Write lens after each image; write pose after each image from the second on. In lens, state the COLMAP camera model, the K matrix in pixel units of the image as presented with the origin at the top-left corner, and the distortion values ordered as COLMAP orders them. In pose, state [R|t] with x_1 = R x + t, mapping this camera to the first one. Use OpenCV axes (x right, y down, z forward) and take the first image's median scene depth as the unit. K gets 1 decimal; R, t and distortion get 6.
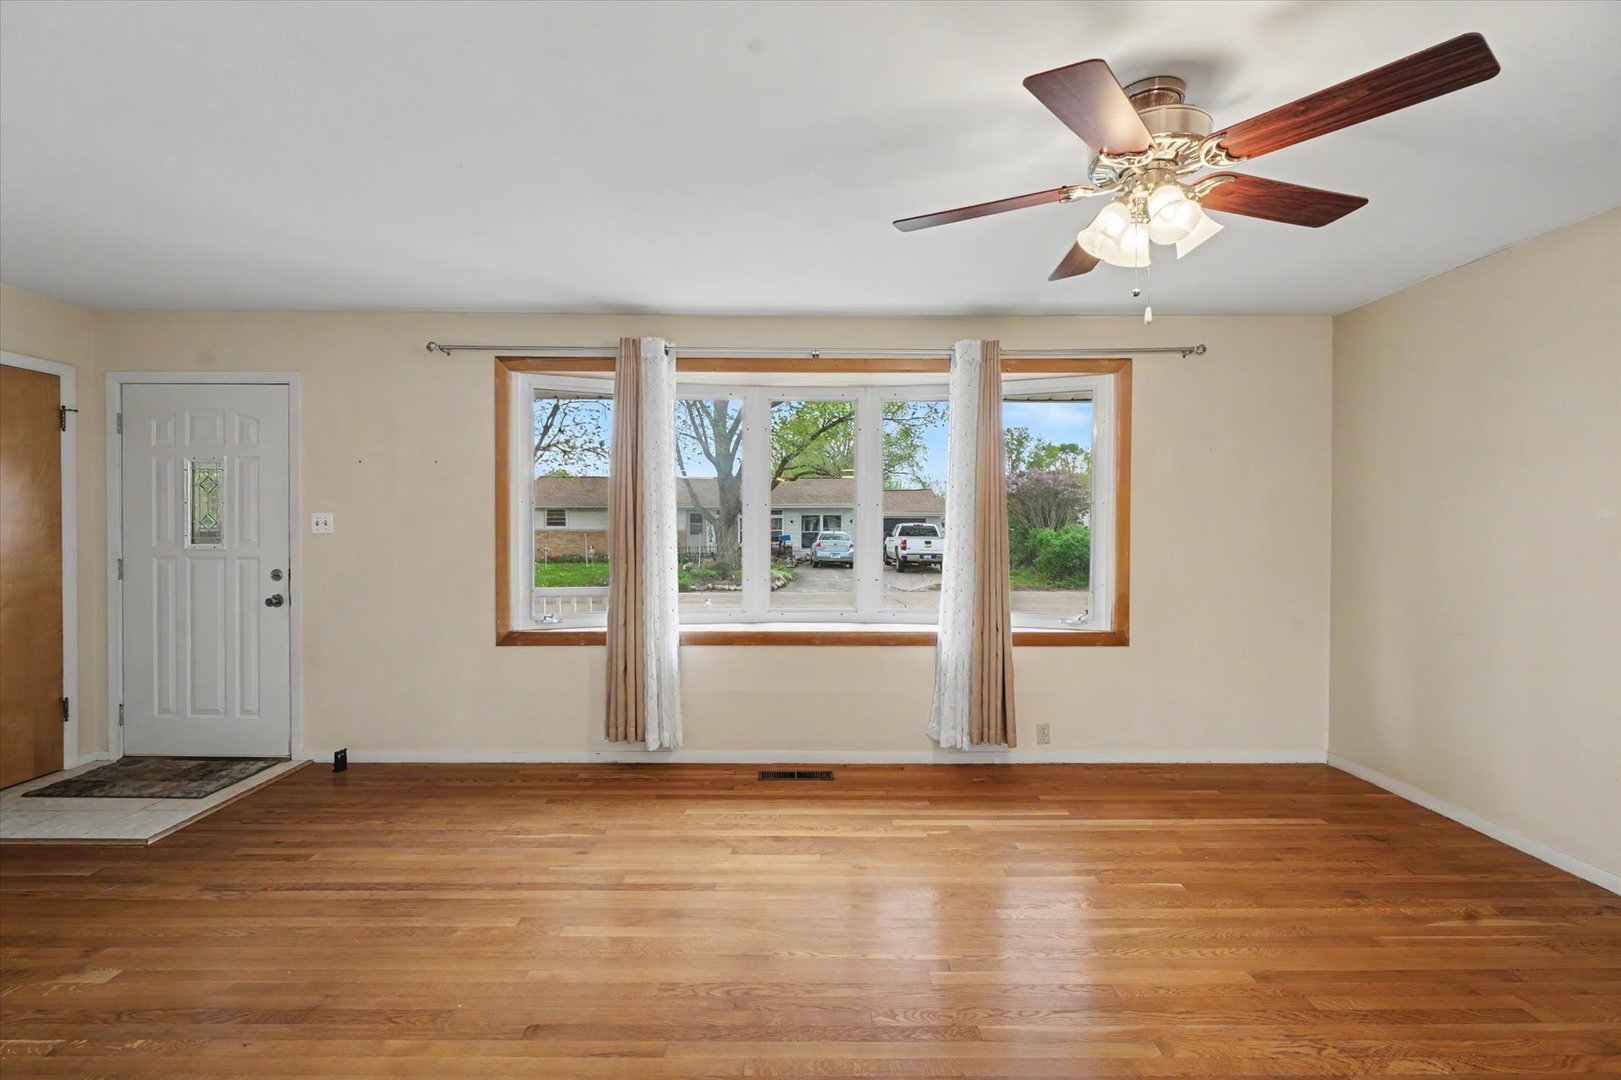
lens RADIAL K [[739.9, 0, 807.3], [0, 739.9, 530.7], [0, 0, 1]] dist [0.000329, 0.000403]
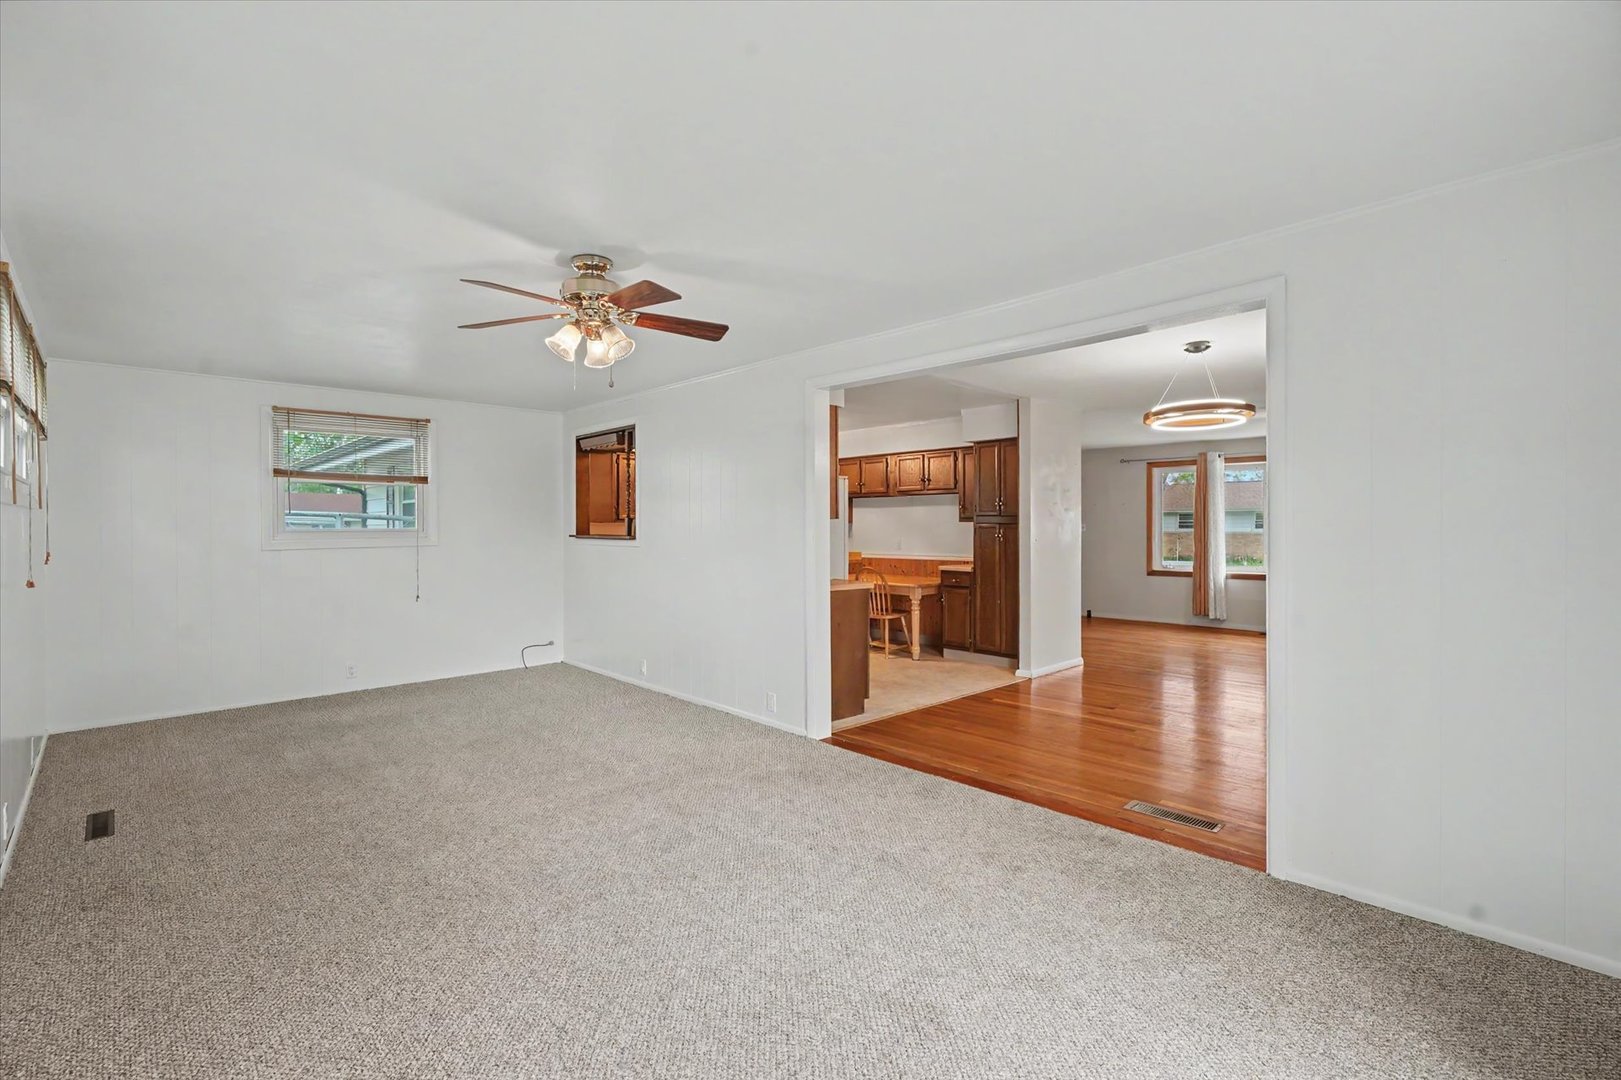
lens RADIAL K [[739.6, 0, 805.2], [0, 739.6, 545.2], [0, 0, 1]] dist [-0.002400, 0.000199]
pose [[0.689233, 0.009569, -0.724477, 0.638247], [0.001545, 0.999891, 0.014676, 0.011799], [0.724538, -0.011235, 0.689143, -1.672770]]
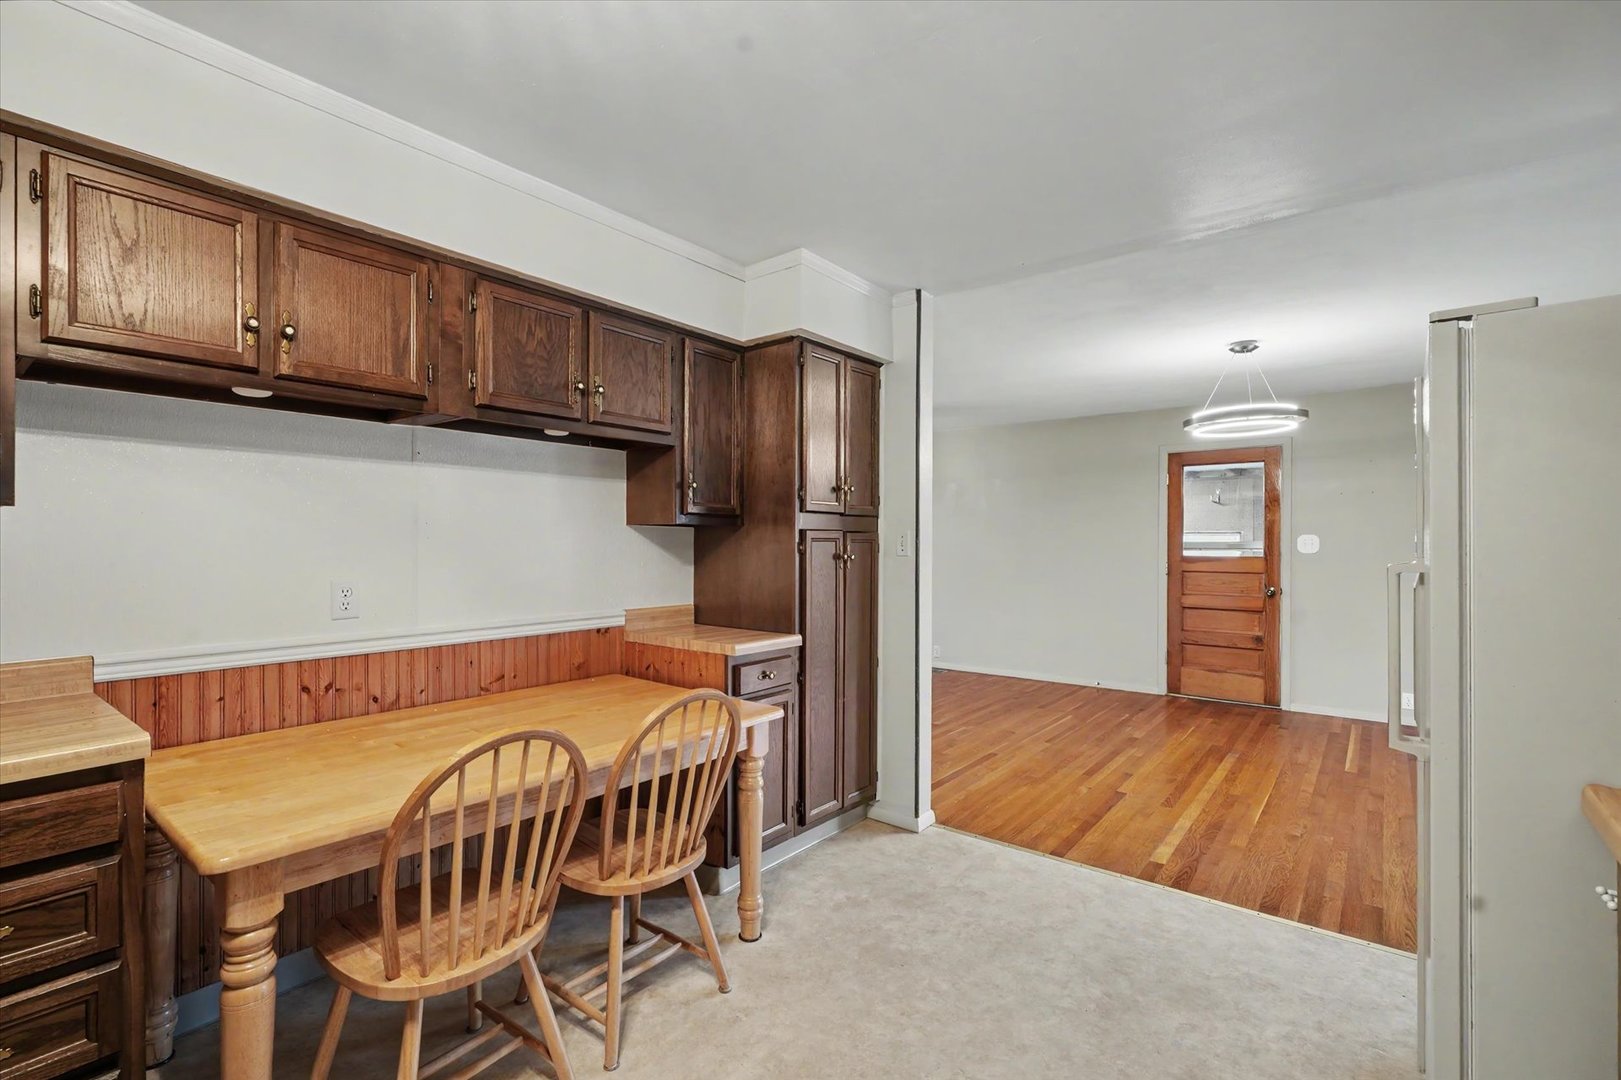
lens RADIAL K [[739.9, 0, 807.3], [0, 739.9, 530.7], [0, 0, 1]] dist [0.000329, 0.000403]
pose [[0.621284, 0.010539, 0.783514, -1.024972], [0.003967, 0.999854, -0.016595, 0.000264], [-0.783575, 0.013419, 0.621152, -0.603371]]
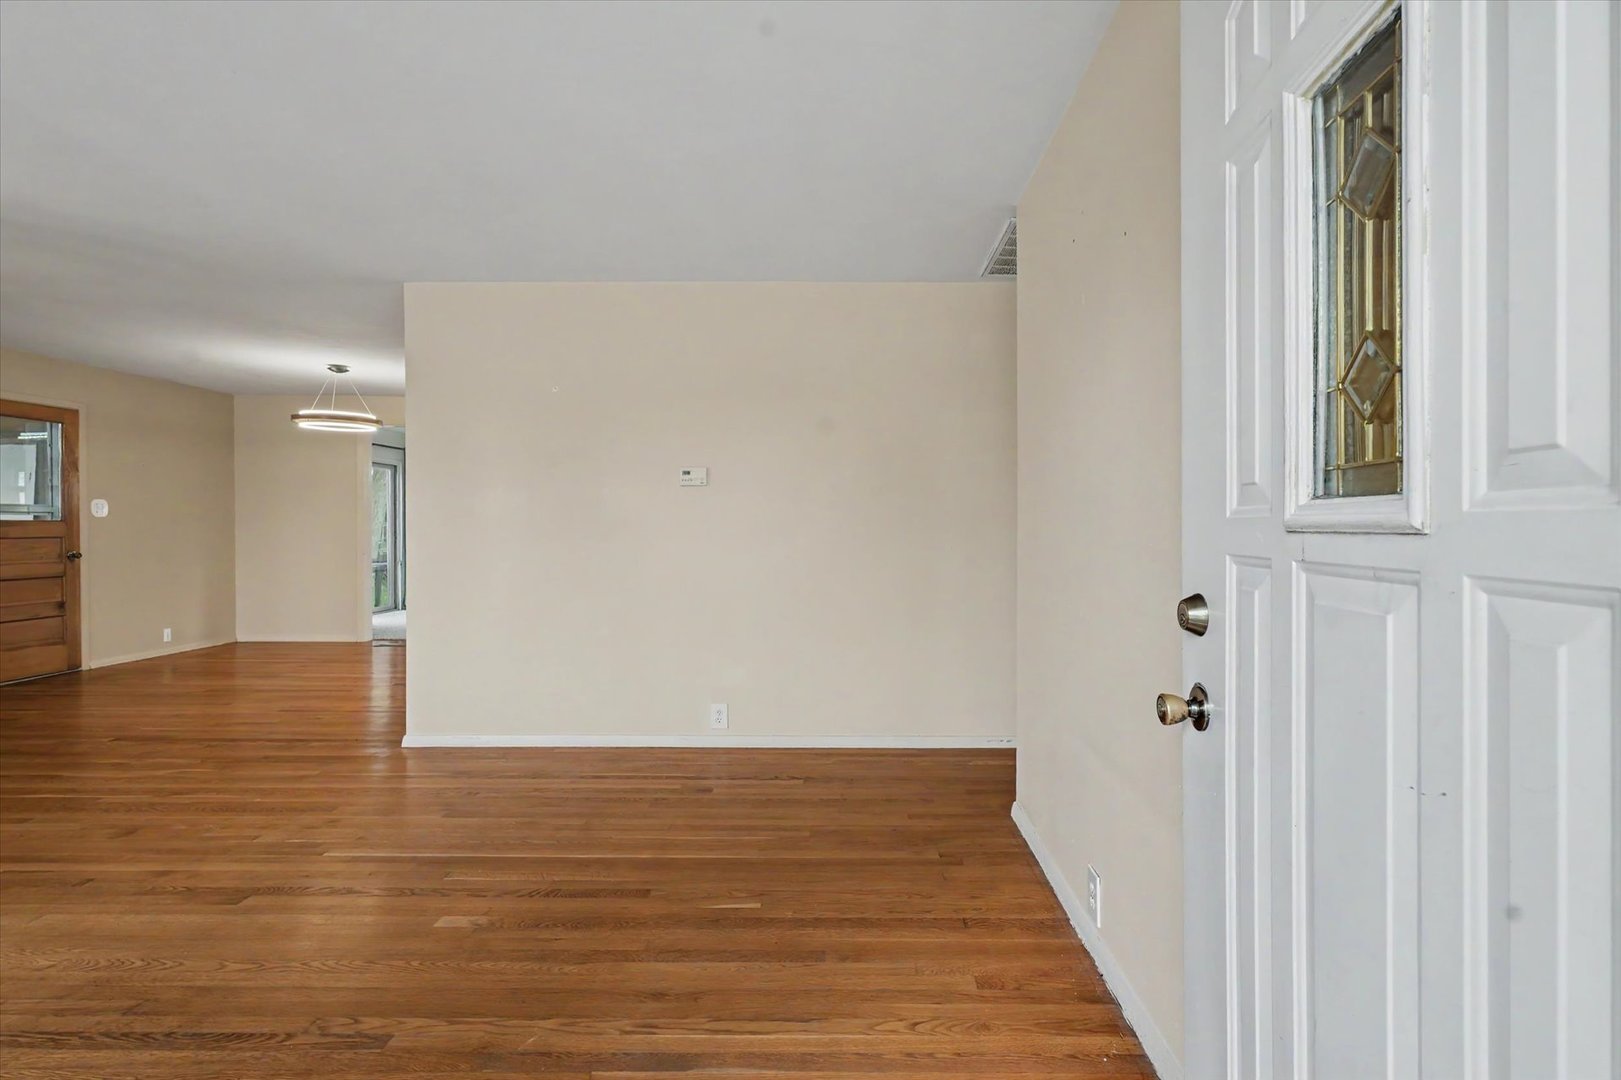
lens RADIAL K [[739.9, 0, 807.3], [0, 739.9, 530.7], [0, 0, 1]] dist [0.000329, 0.000403]
pose [[-0.998378, -0.005625, 0.056661, -0.837486], [-0.004597, 0.999823, 0.018262, 0.018268], [-0.056754, 0.017972, -0.998226, 1.021080]]
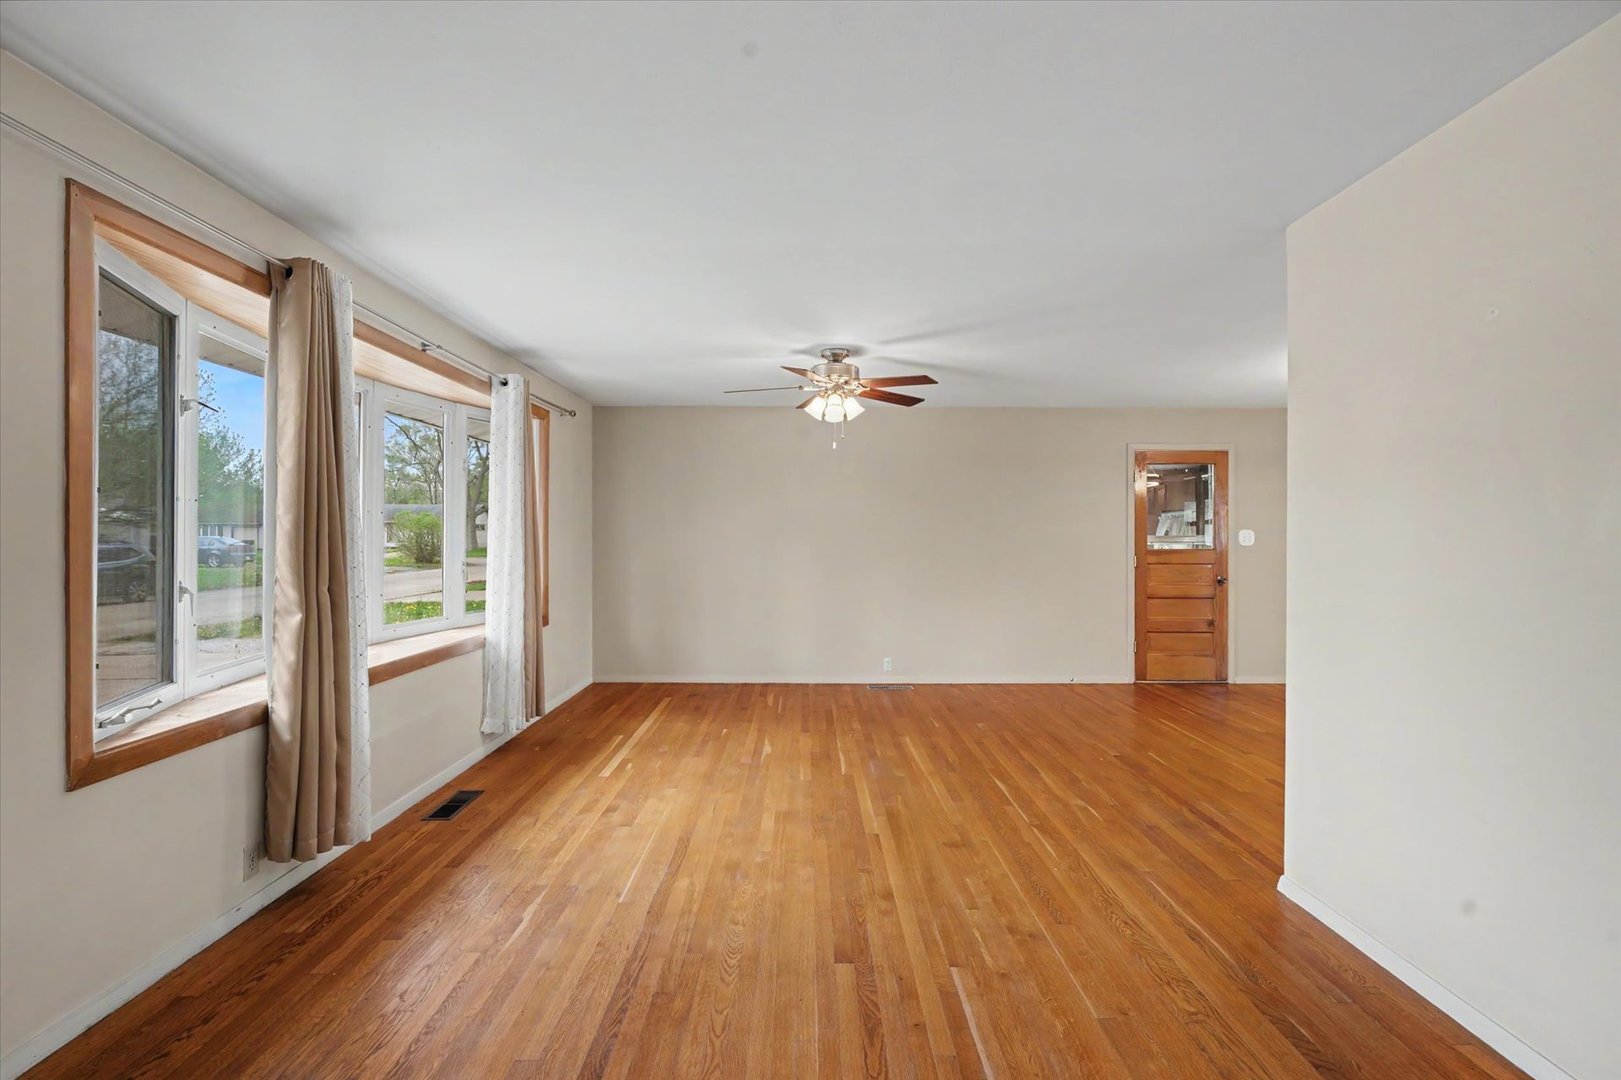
lens RADIAL K [[727.7, 0, 809.9], [0, 727.7, 533.3], [0, 0, 1]] dist [-0.004001, -0.000586]
pose [[-0.005144, 0.000786, 0.999986, -0.914926], [0.004892, 0.999988, -0.000761, -0.006675], [-0.999975, 0.004888, -0.005148, 0.547706]]
